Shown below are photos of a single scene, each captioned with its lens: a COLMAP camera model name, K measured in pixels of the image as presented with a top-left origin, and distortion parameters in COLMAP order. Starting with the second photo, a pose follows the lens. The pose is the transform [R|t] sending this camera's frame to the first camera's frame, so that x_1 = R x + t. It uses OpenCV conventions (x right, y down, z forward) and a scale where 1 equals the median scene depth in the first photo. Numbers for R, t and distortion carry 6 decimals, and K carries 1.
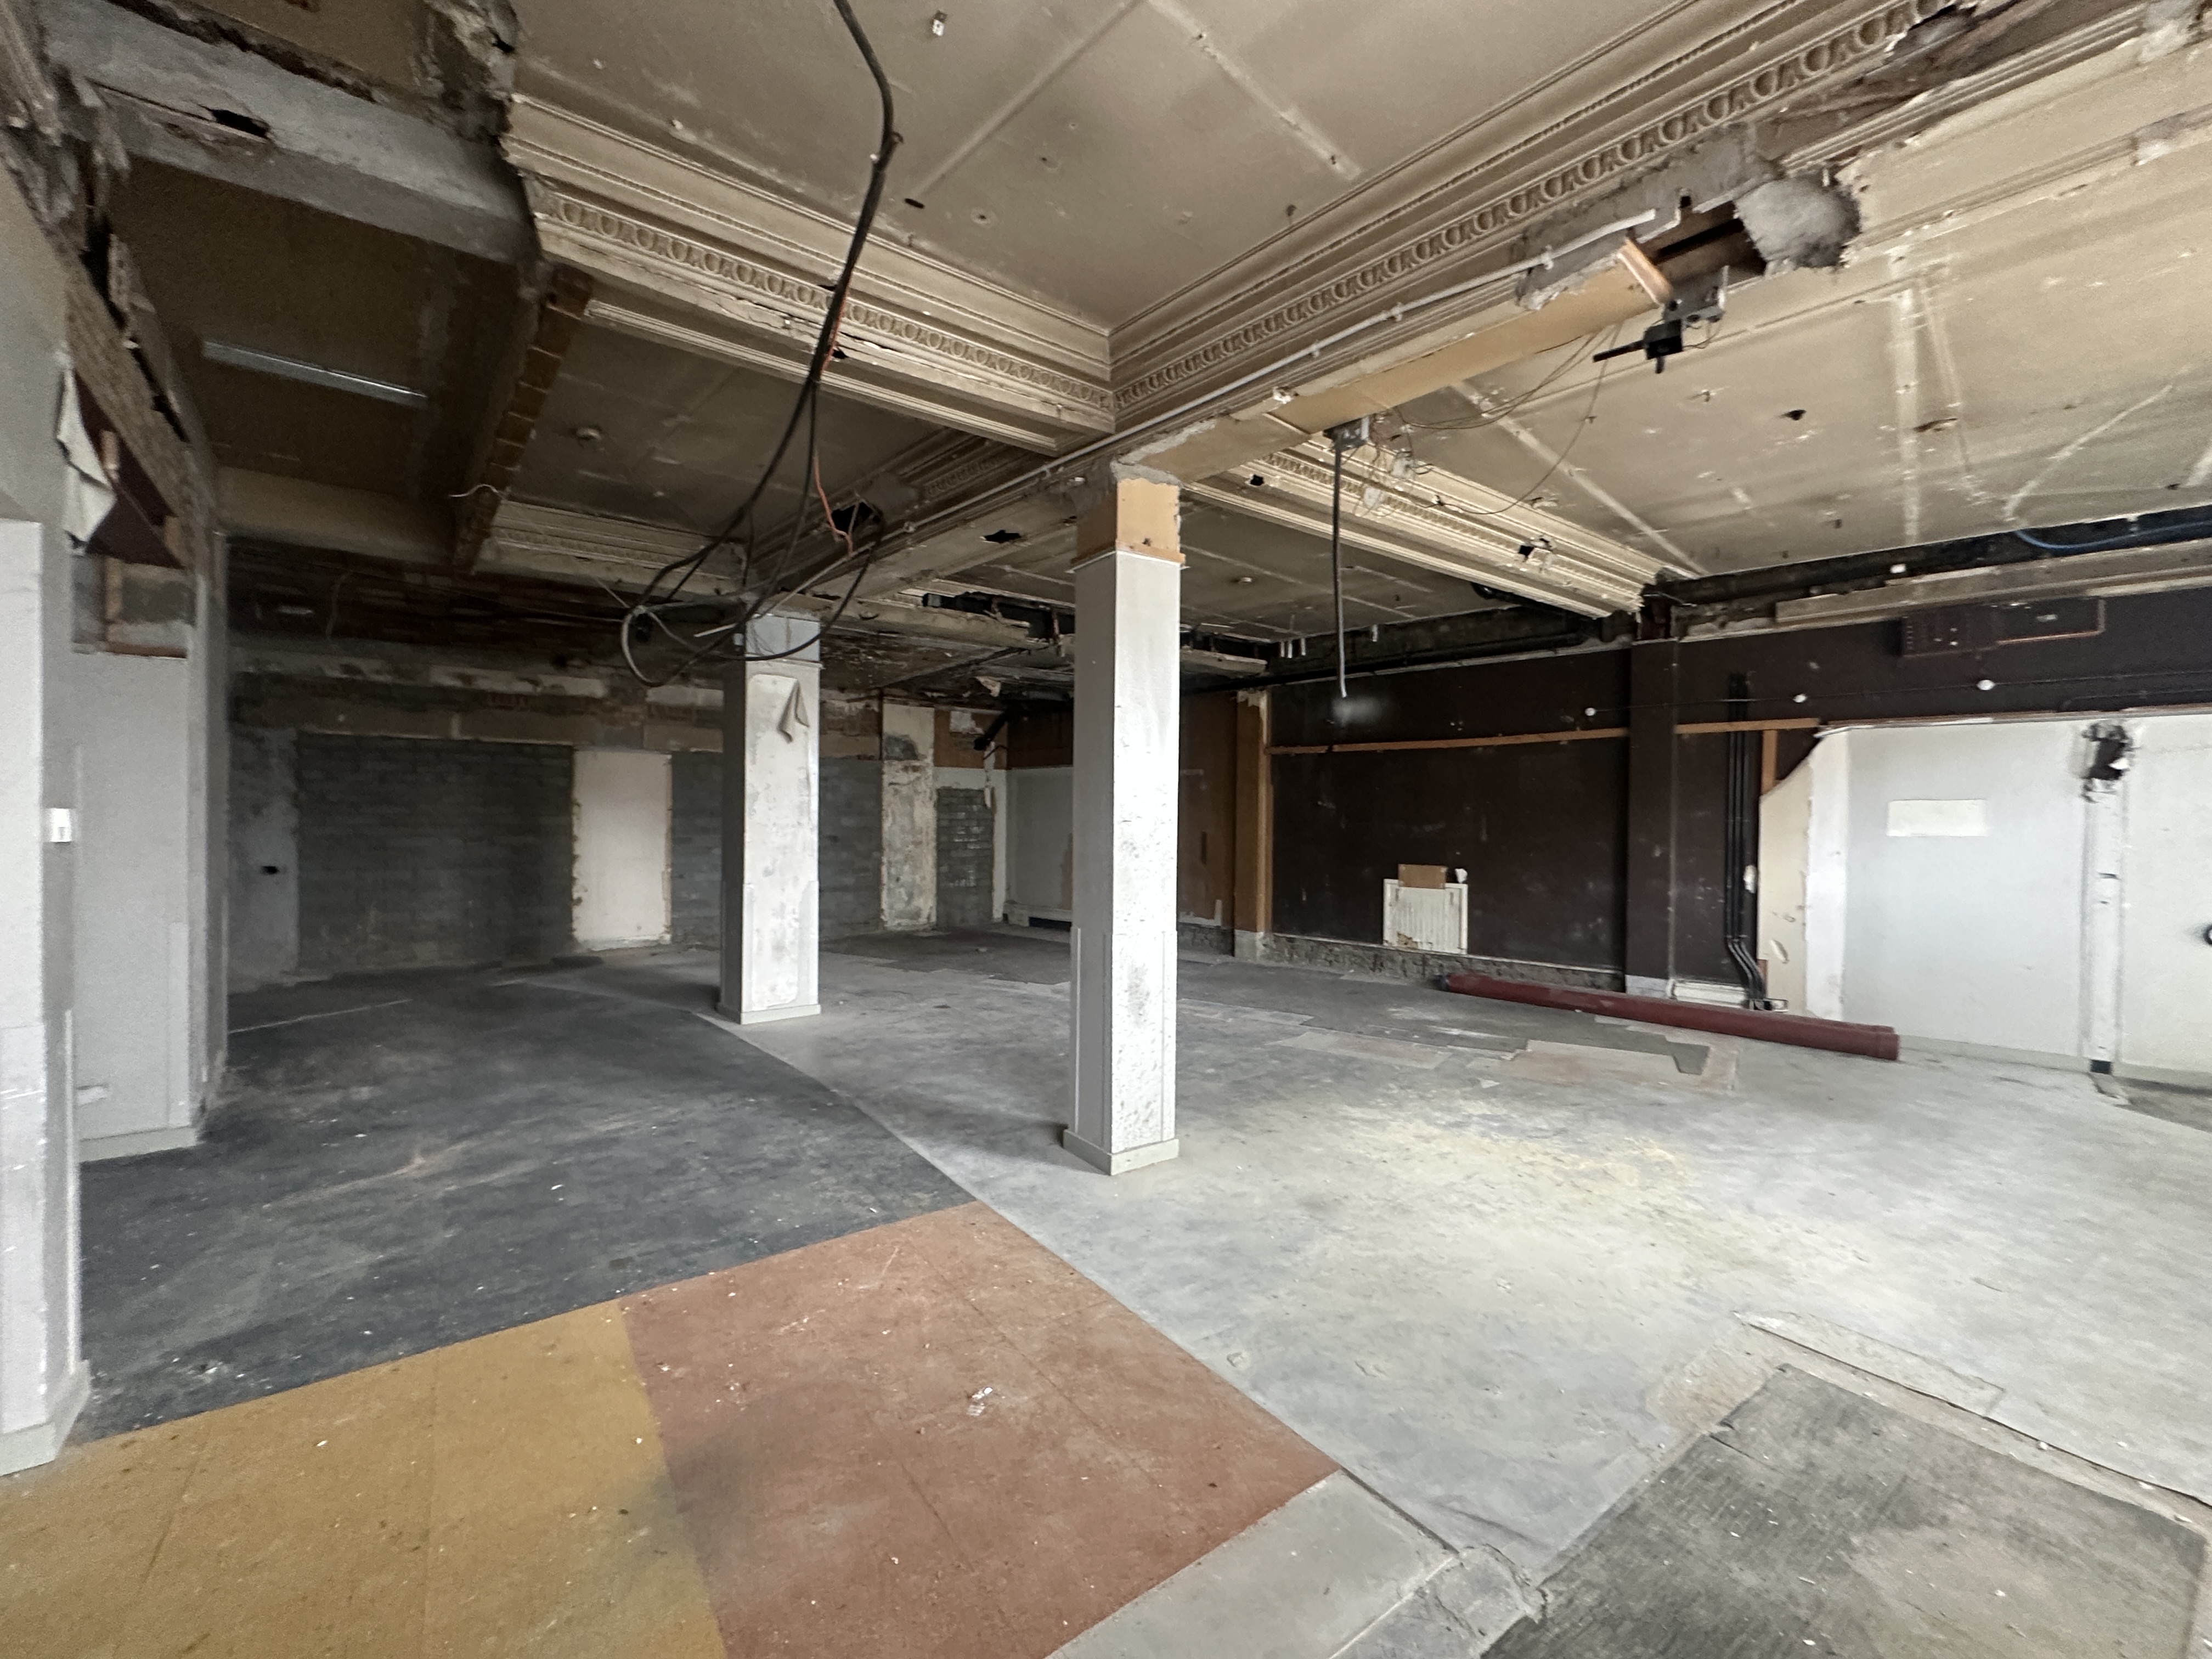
lens RADIAL K [[885.4, 0, 1106.6], [0, 885.4, 830.1], [0, 0, 1]] dist [-0.007731, 0.001589]
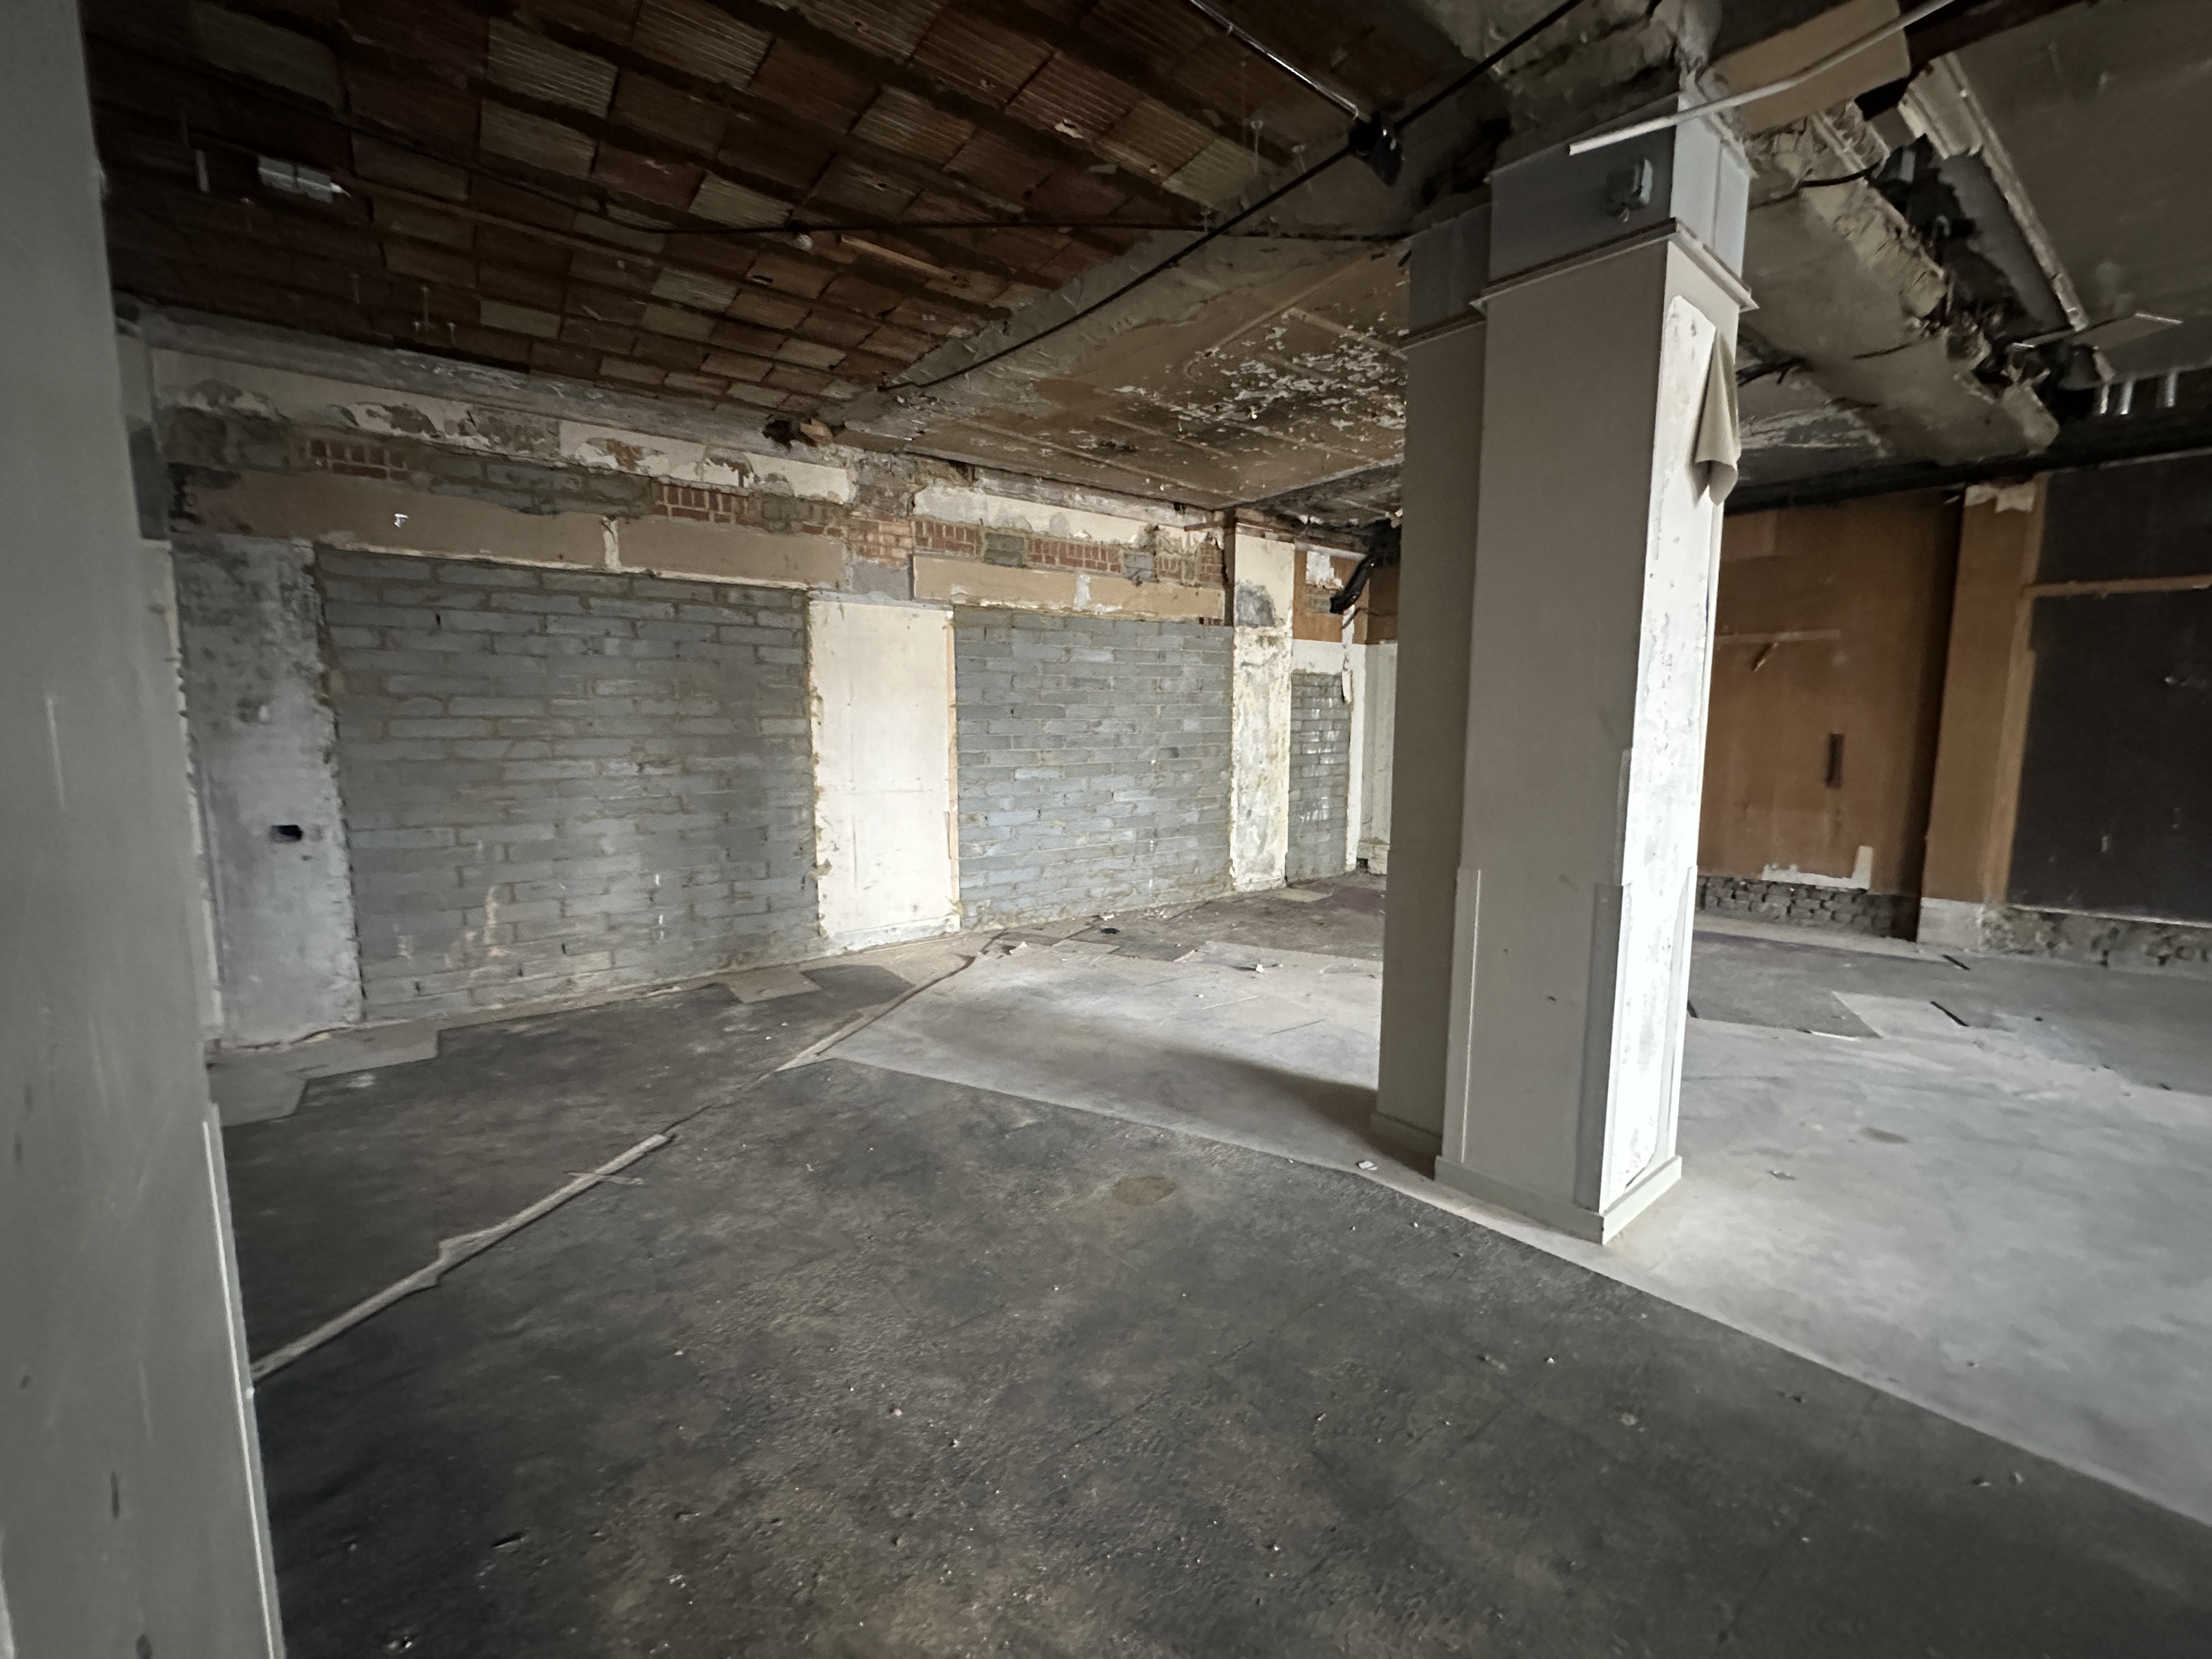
lens RADIAL K [[885.4, 0, 1104.9], [0, 885.4, 828.5], [0, 0, 1]] dist [-0.007731, 0.001589]
pose [[0.999812, -0.012652, 0.014691, -0.608463], [0.011039, 0.994399, 0.105114, -0.004506], [-0.015939, -0.104933, 0.994352, 0.611740]]
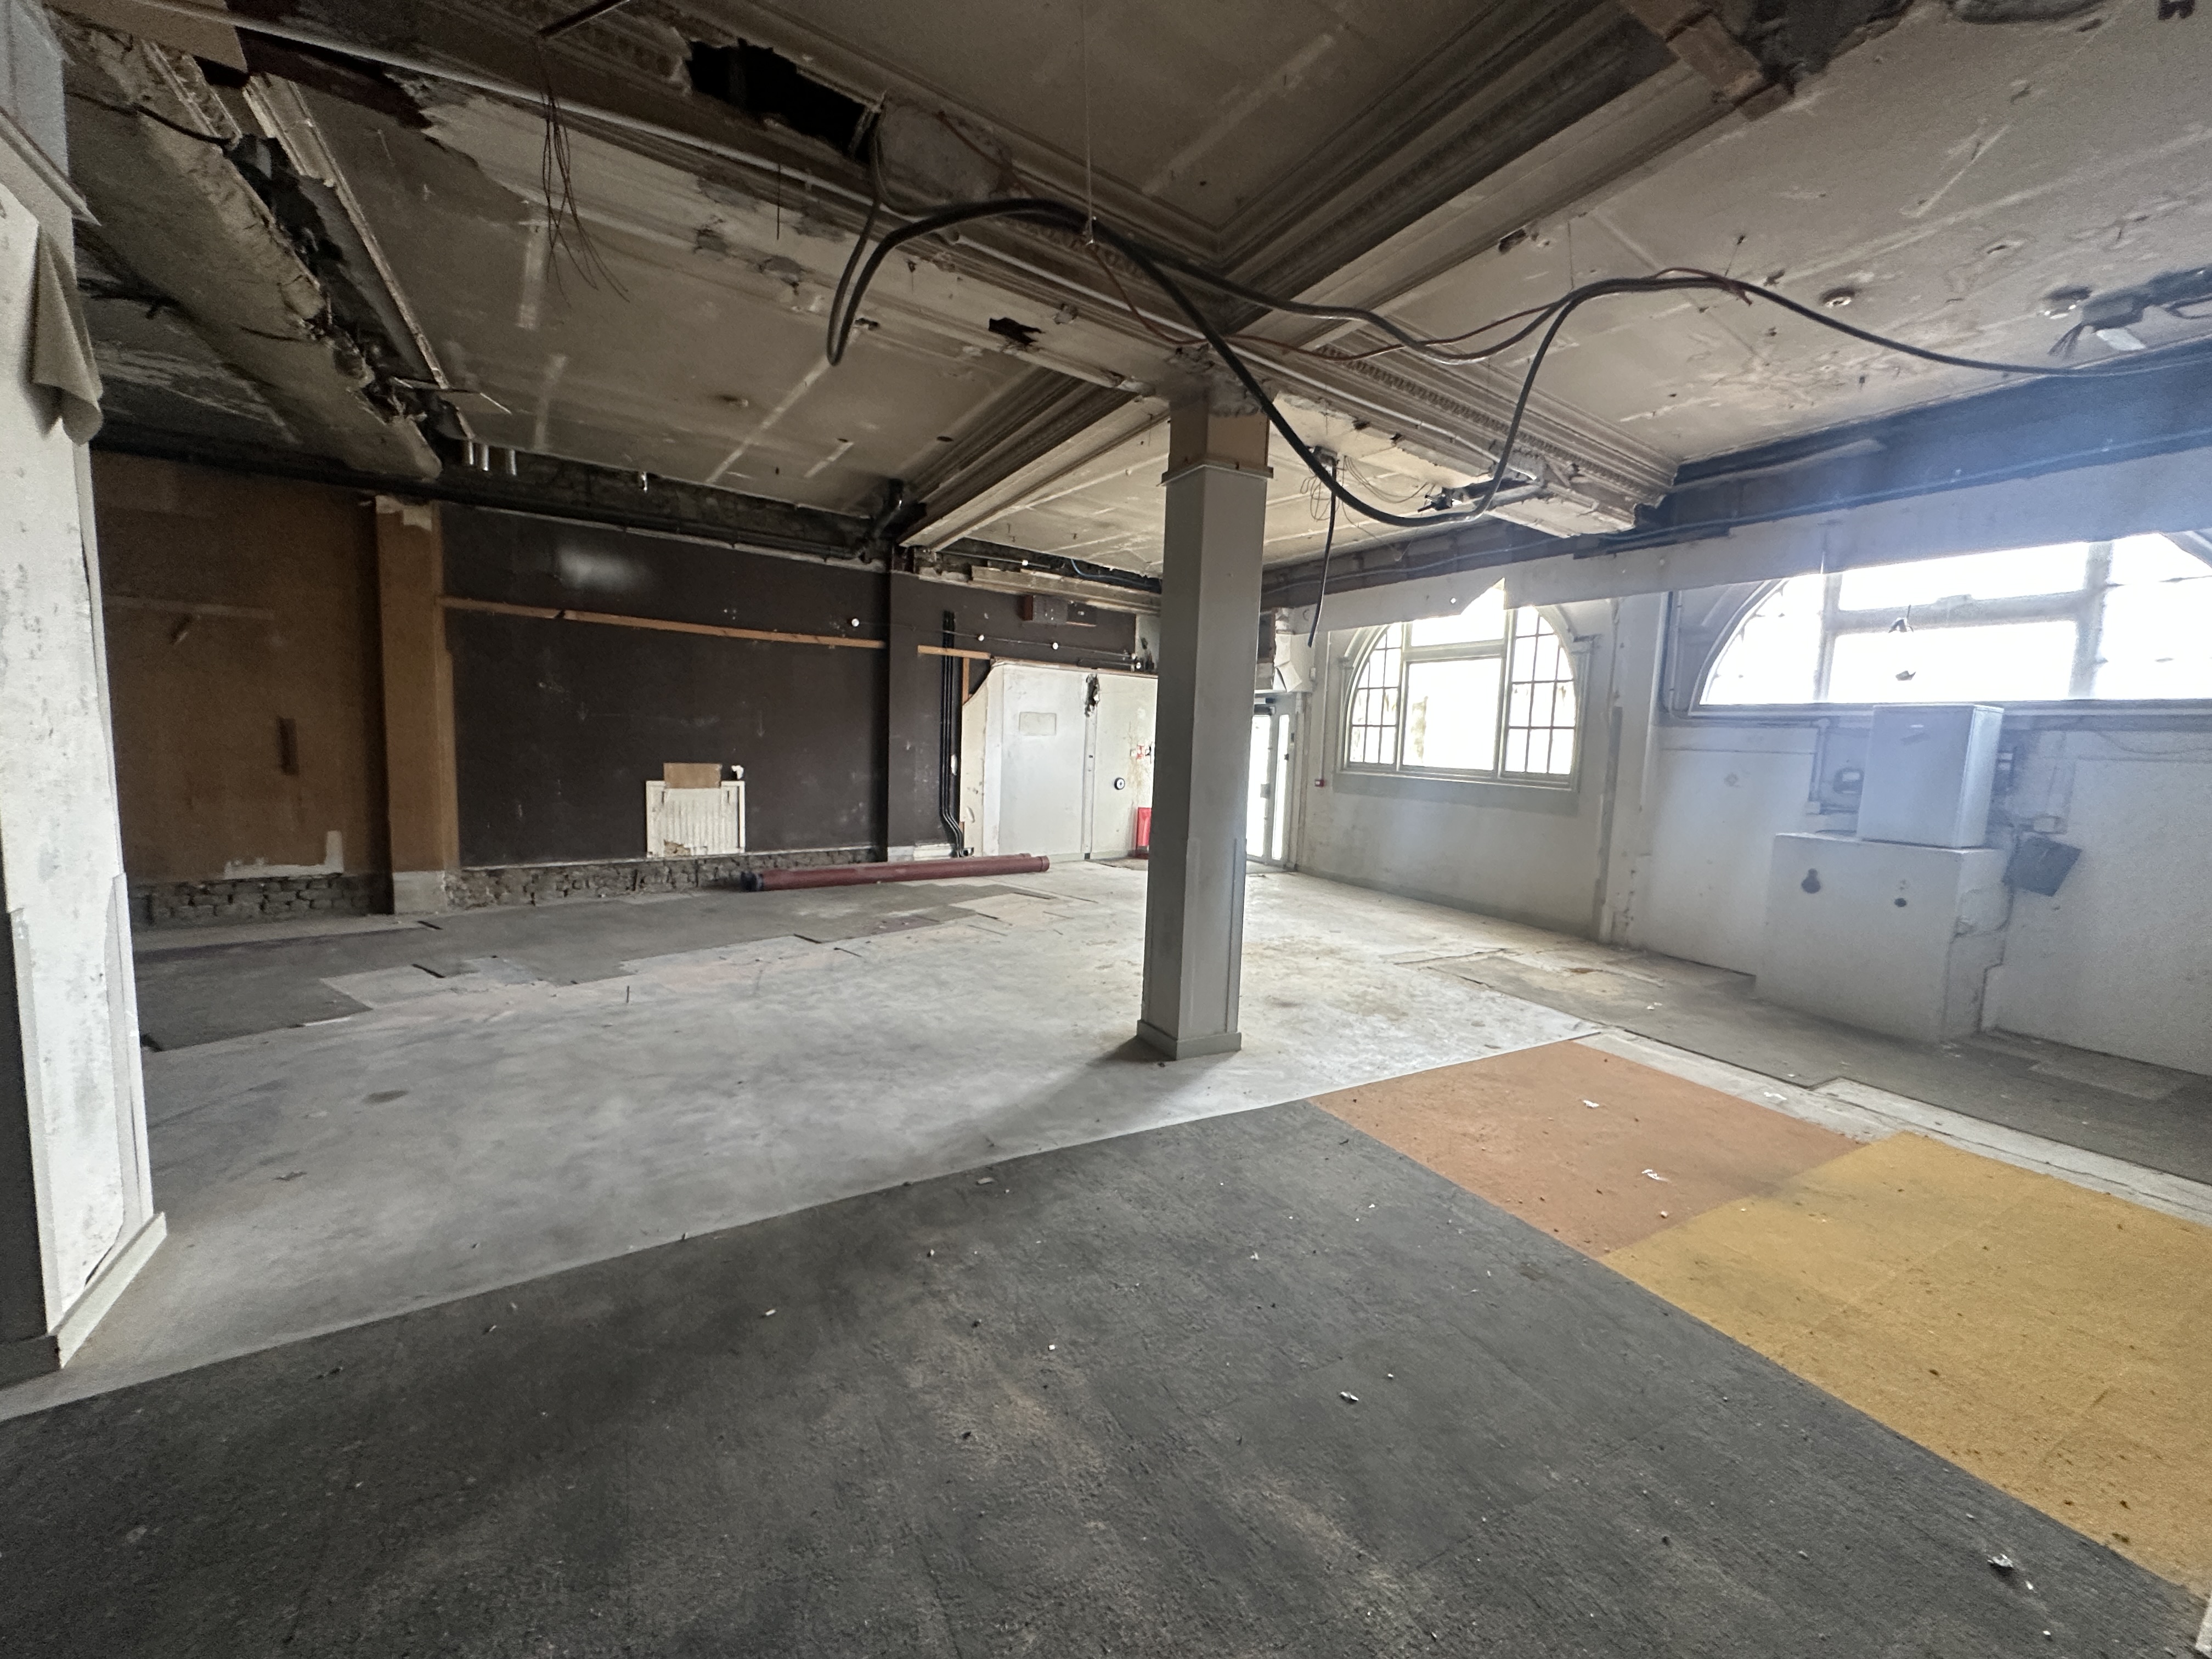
lens RADIAL K [[885.4, 0, 1107.4], [0, 885.4, 830.2], [0, 0, 1]] dist [-0.007731, 0.001589]
pose [[0.122518, -0.110207, 0.986328, -0.619738], [-0.023575, 0.993212, 0.113905, -0.006908], [-0.992186, -0.037209, 0.119088, 0.588588]]
